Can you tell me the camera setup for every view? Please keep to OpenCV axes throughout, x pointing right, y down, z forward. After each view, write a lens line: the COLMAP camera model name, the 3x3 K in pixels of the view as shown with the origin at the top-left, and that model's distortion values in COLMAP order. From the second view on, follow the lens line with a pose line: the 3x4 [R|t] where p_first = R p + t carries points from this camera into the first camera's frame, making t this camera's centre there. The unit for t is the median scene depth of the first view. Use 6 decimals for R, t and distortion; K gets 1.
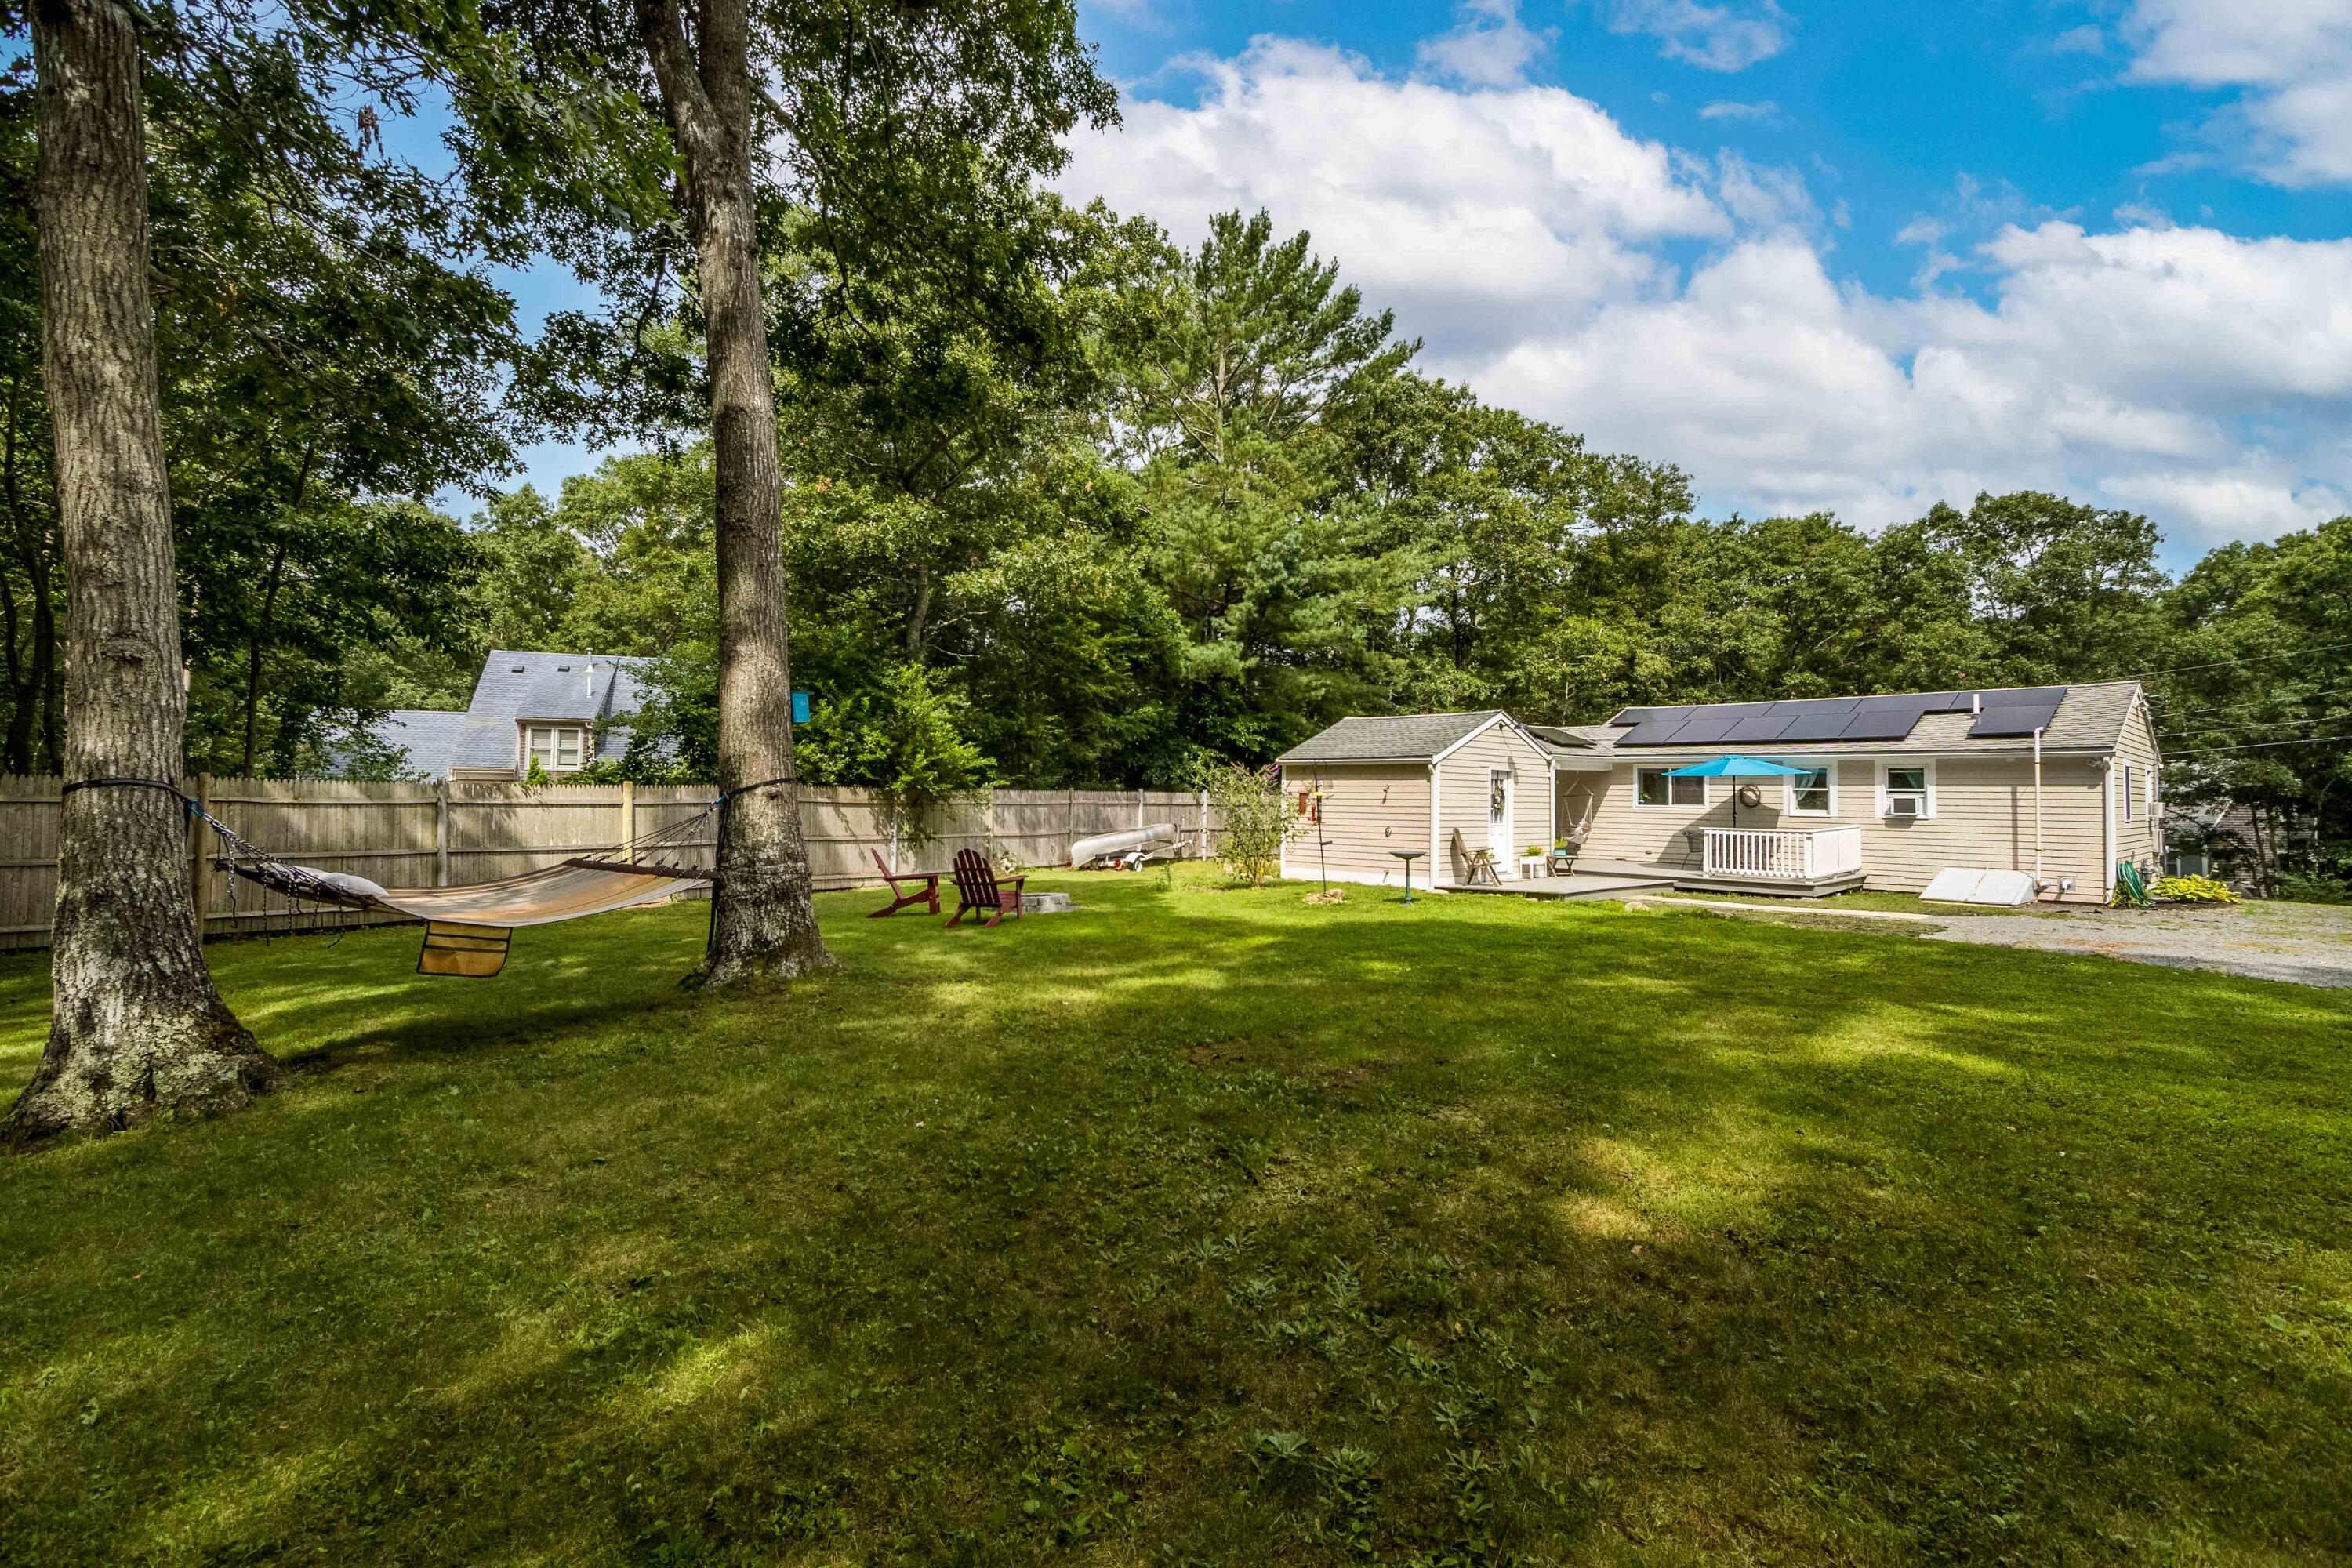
lens RADIAL K [[1087.4, 0, 1173.0], [0, 1087.4, 784.2], [0, 0, 1]] dist [0.000177, -0.001162]
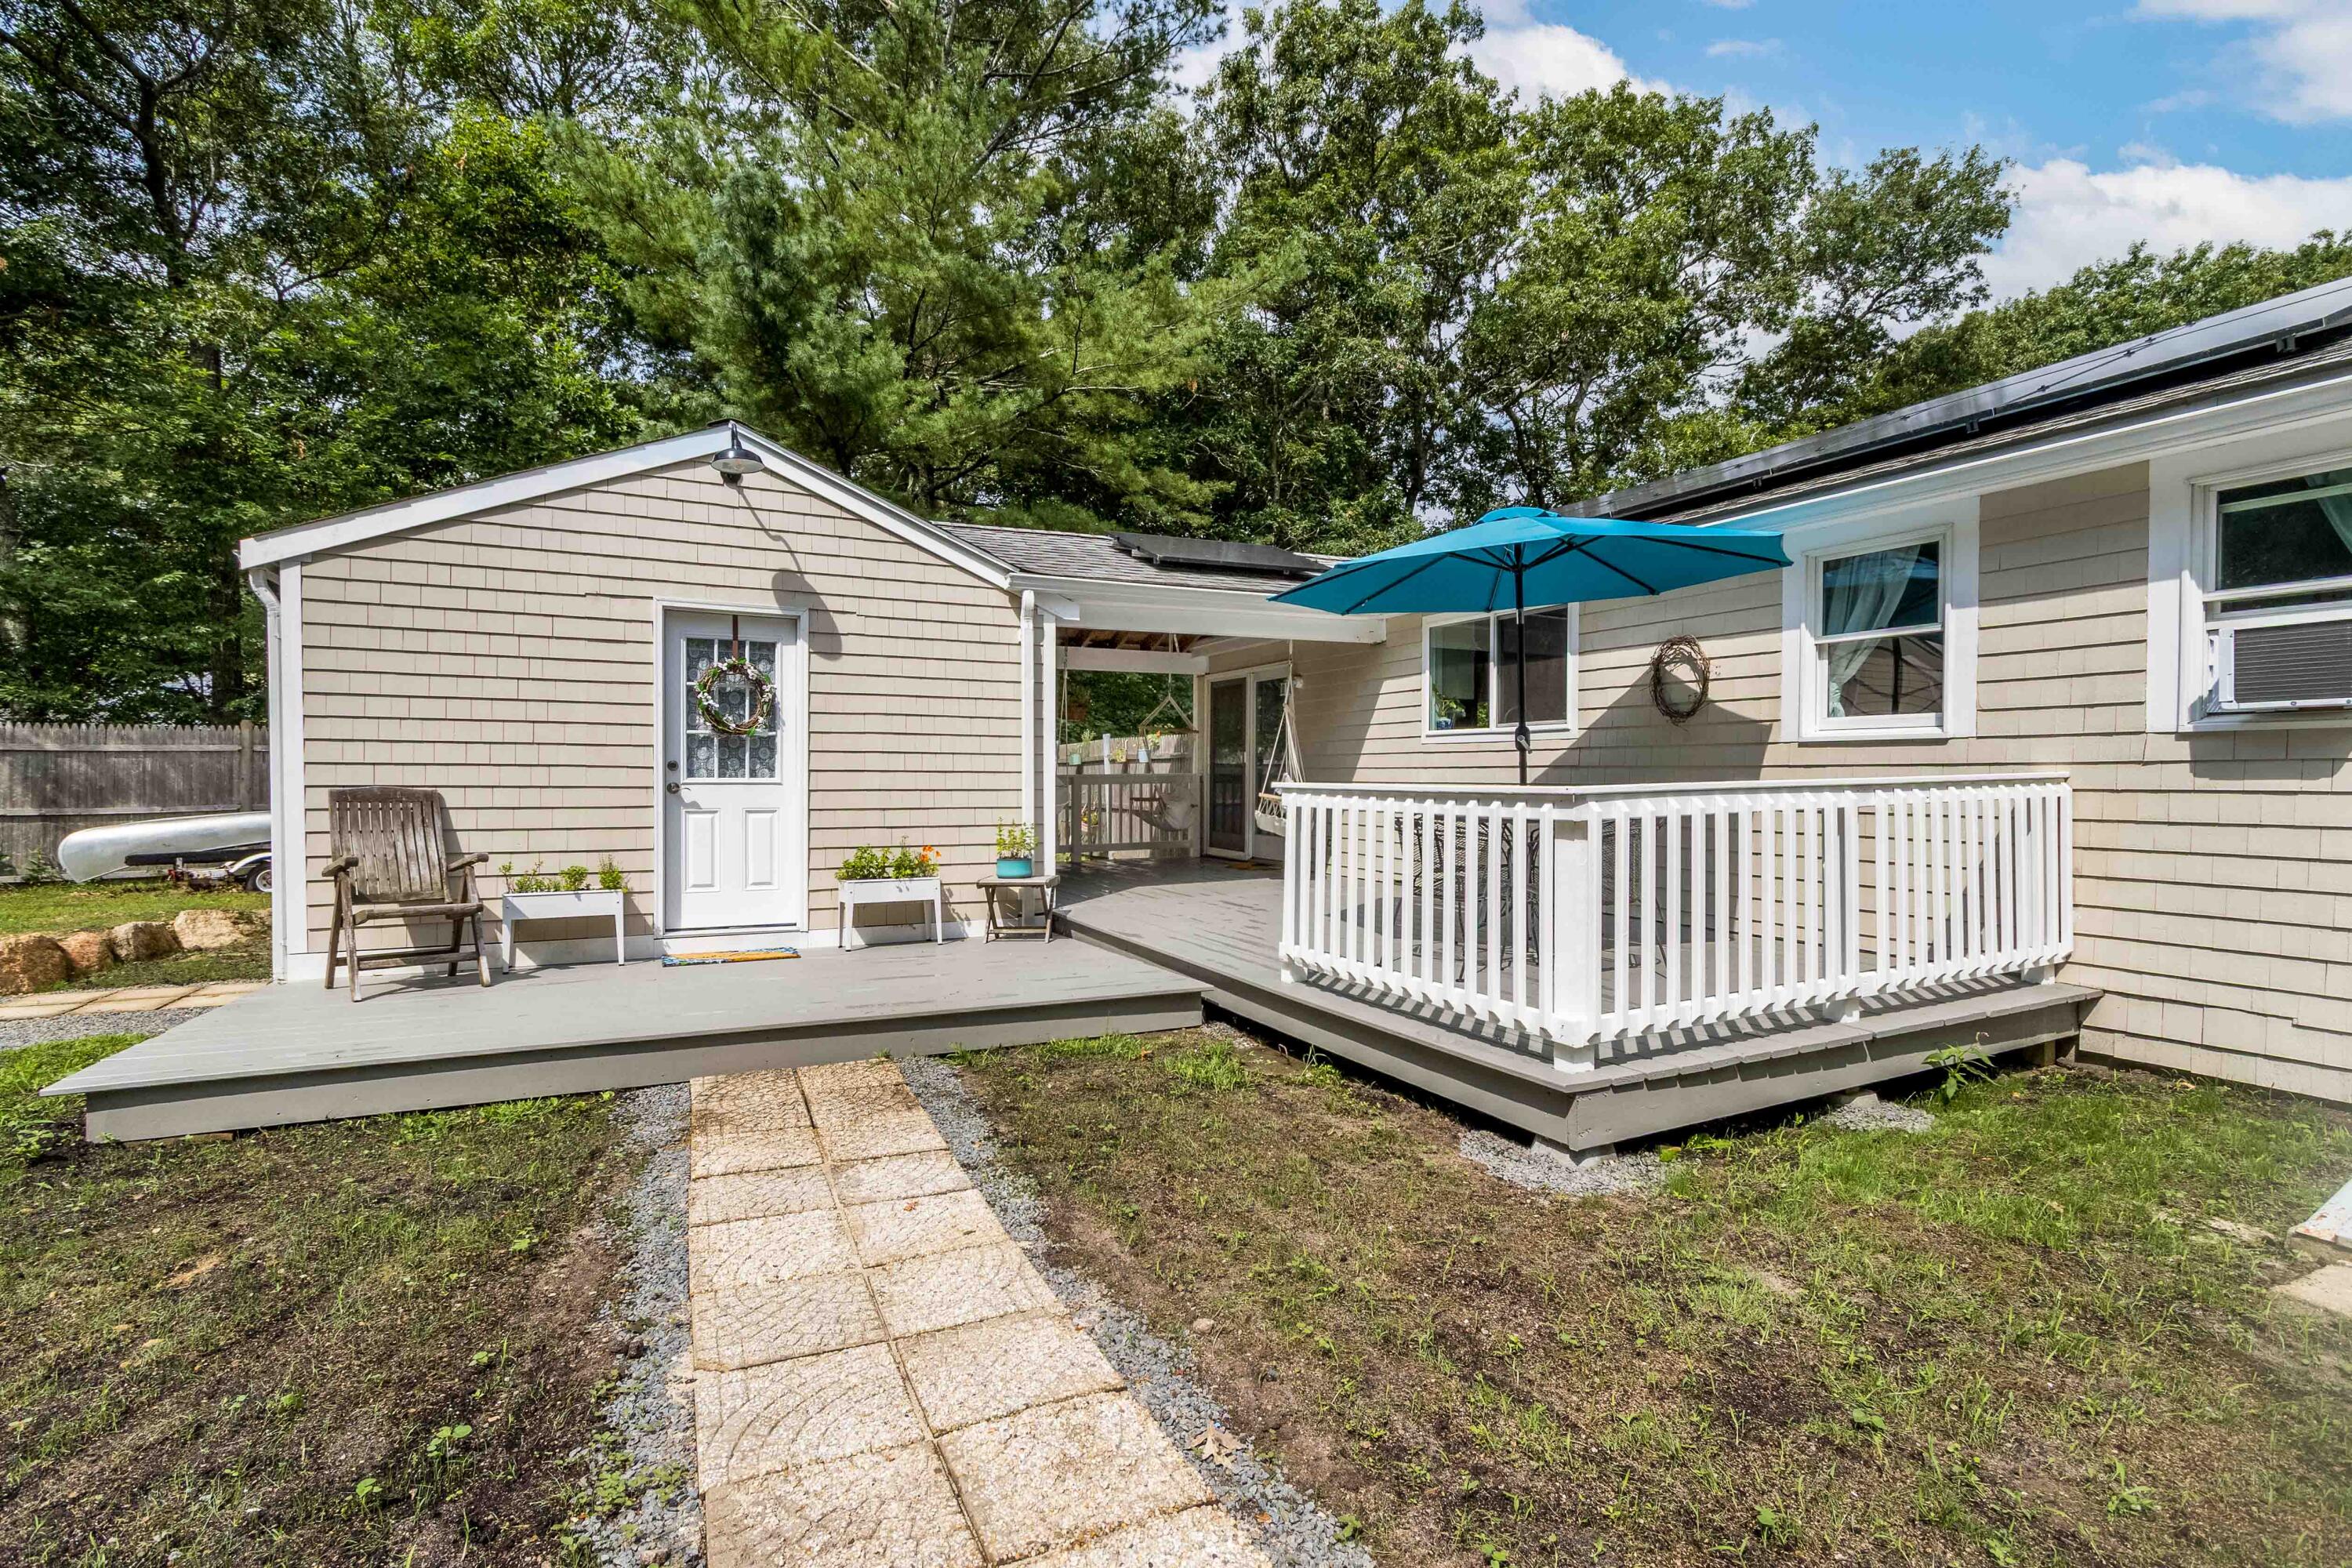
lens RADIAL K [[1087.4, 0, 1181.6], [0, 1087.4, 785.3], [0, 0, 1]] dist [0.000177, -0.001162]
pose [[0.949879, -0.005460, -0.312570, 0.509442], [0.010343, 0.999849, 0.013967, 0.034658], [0.312447, -0.016500, 0.949792, 0.704053]]
